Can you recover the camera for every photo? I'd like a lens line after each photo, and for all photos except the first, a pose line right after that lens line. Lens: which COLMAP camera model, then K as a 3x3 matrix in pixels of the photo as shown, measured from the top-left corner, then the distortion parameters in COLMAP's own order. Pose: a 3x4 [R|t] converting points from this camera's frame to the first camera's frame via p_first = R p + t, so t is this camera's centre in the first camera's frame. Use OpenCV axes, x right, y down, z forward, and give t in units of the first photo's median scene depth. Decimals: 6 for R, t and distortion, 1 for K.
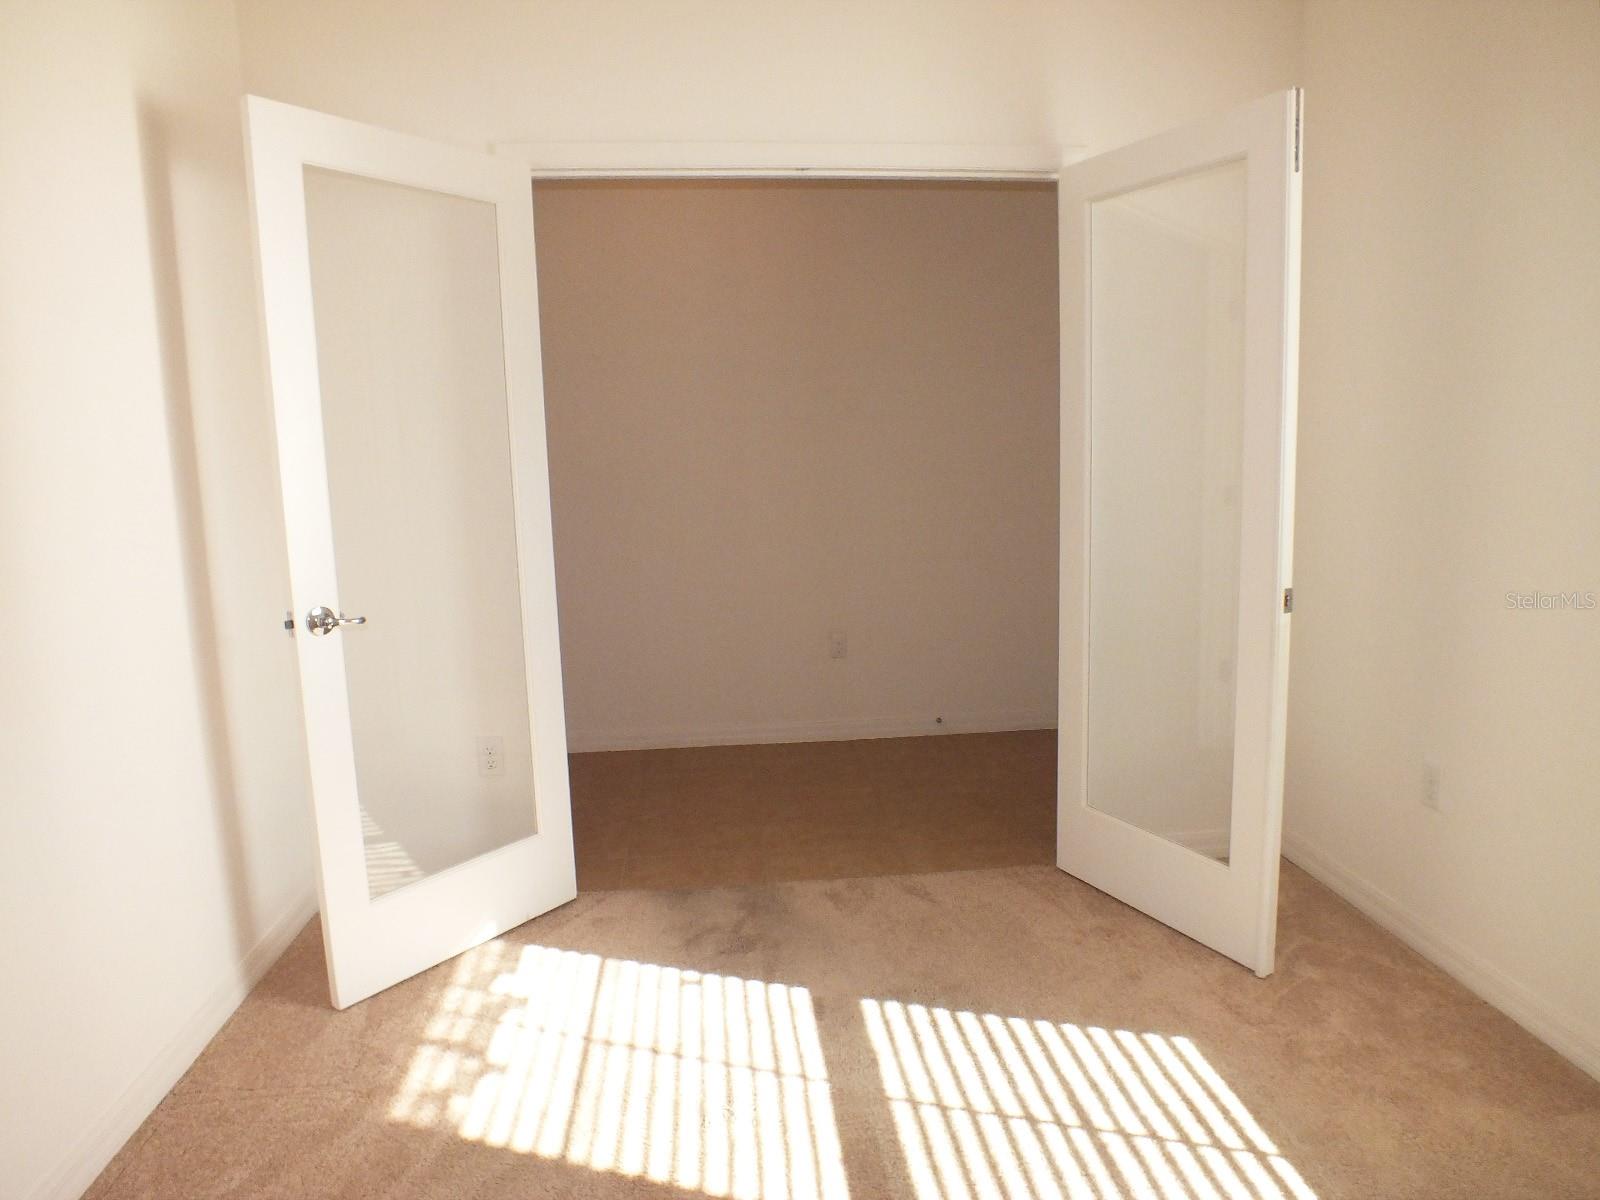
lens RADIAL K [[1050.0, 0, 800.1], [0, 1050.0, 597.4], [0, 0, 1]] dist [-0.000818, 0.002098]
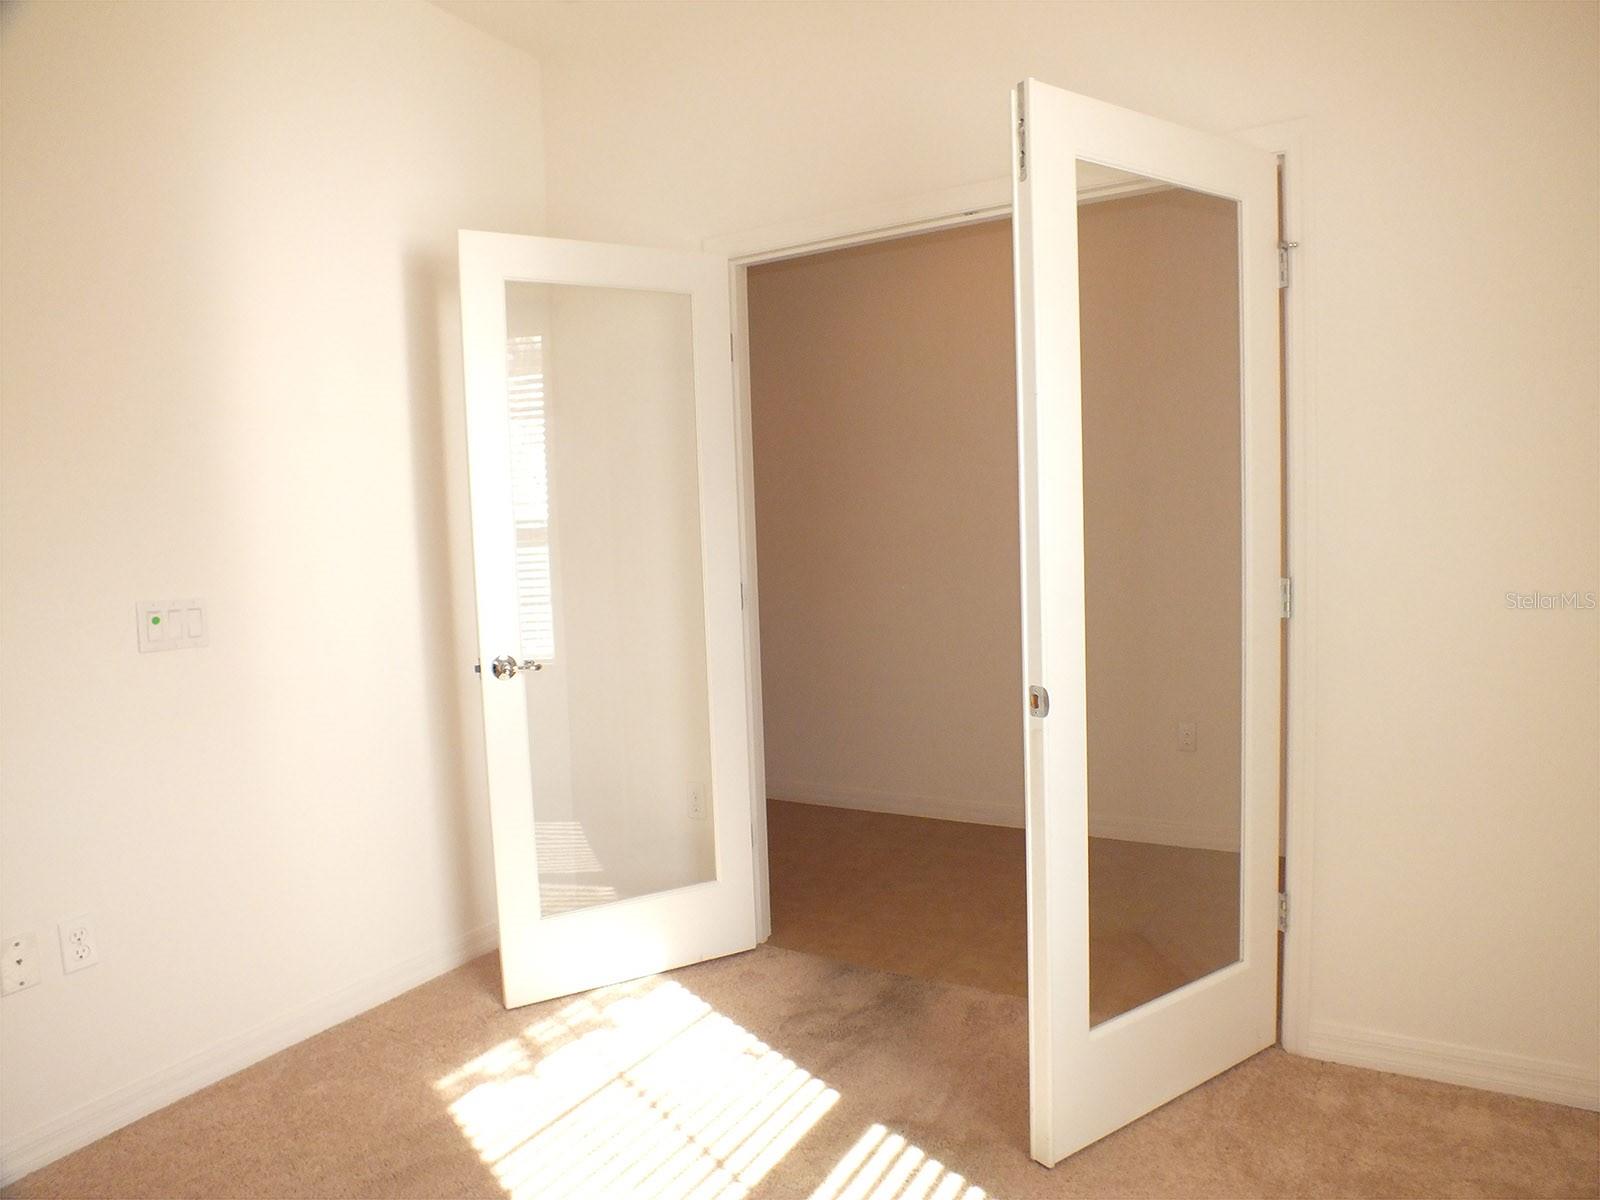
lens RADIAL K [[1050.0, 0, 778.9], [0, 1050.0, 651.5], [0, 0, 1]] dist [-0.000818, 0.002098]
pose [[0.811126, 0.057963, -0.581992, 0.473646], [-0.058891, 0.998114, 0.017329, -0.033254], [0.581899, 0.020218, 0.813010, 0.194822]]
